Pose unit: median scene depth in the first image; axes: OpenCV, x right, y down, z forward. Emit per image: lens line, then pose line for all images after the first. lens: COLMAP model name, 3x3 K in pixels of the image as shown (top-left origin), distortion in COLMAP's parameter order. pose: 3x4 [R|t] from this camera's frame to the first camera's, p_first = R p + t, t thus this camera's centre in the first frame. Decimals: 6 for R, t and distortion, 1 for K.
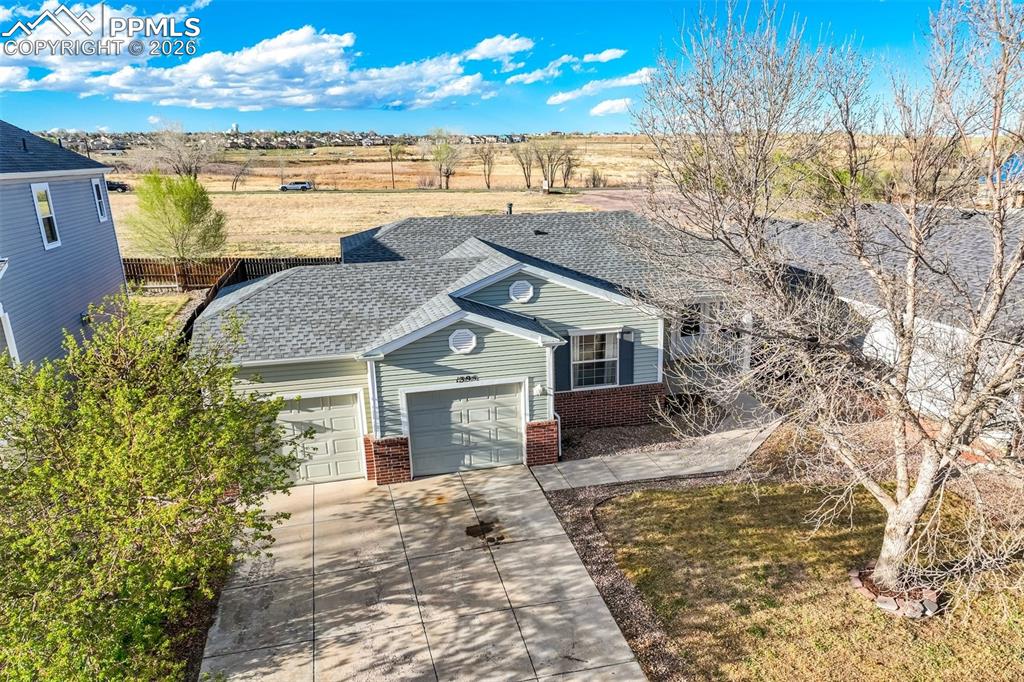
lens RADIAL K [[704.5, 0, 515.1], [0, 704.5, 375.3], [0, 0, 1]] dist [0.002574, 0.007423]
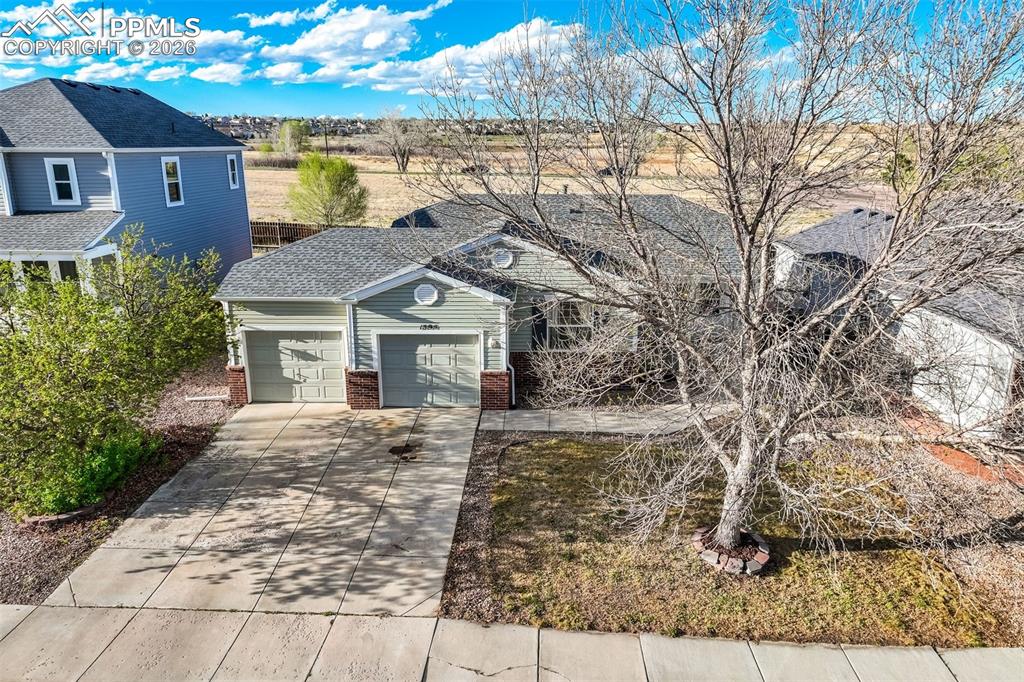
lens RADIAL K [[712.3, 0, 537.6], [0, 712.3, 340.1], [0, 0, 1]] dist [0.005930, -0.000339]
pose [[0.962518, 0.085174, -0.257497, 0.411011], [-0.093437, 0.995424, -0.020004, 0.033364], [0.254615, 0.043314, 0.966072, -0.097334]]
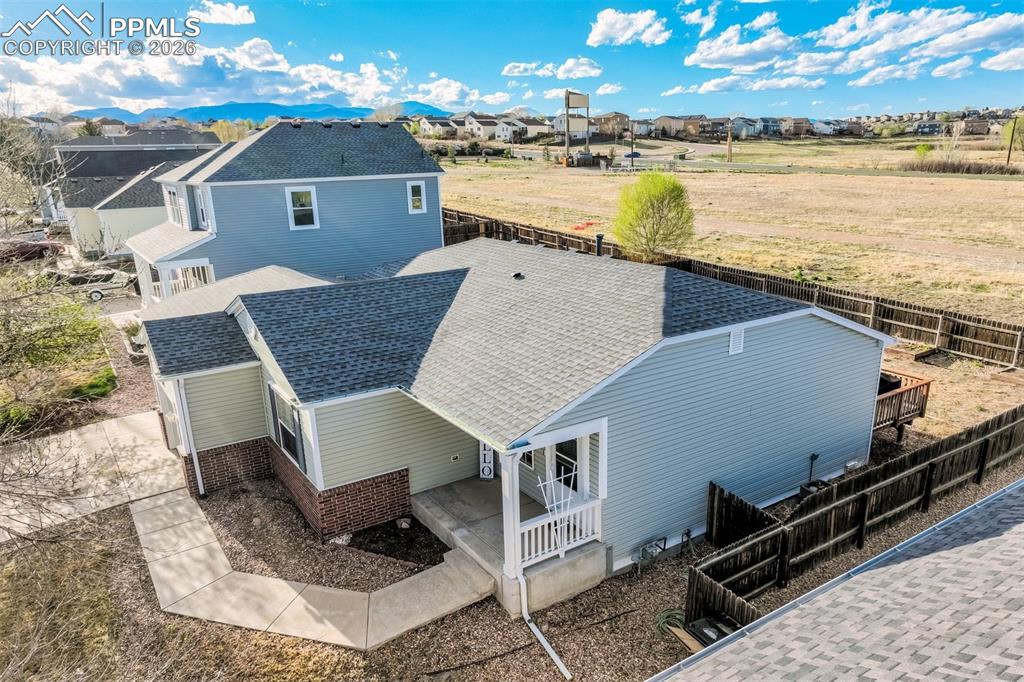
lens RADIAL K [[704.5, 0, 515.1], [0, 704.5, 375.3], [0, 0, 1]] dist [0.002574, 0.007423]
pose [[0.306732, 0.288497, -0.907020, 1.107141], [-0.262227, 0.941691, 0.210846, -0.387136], [0.914960, 0.173172, 0.364499, 1.109070]]
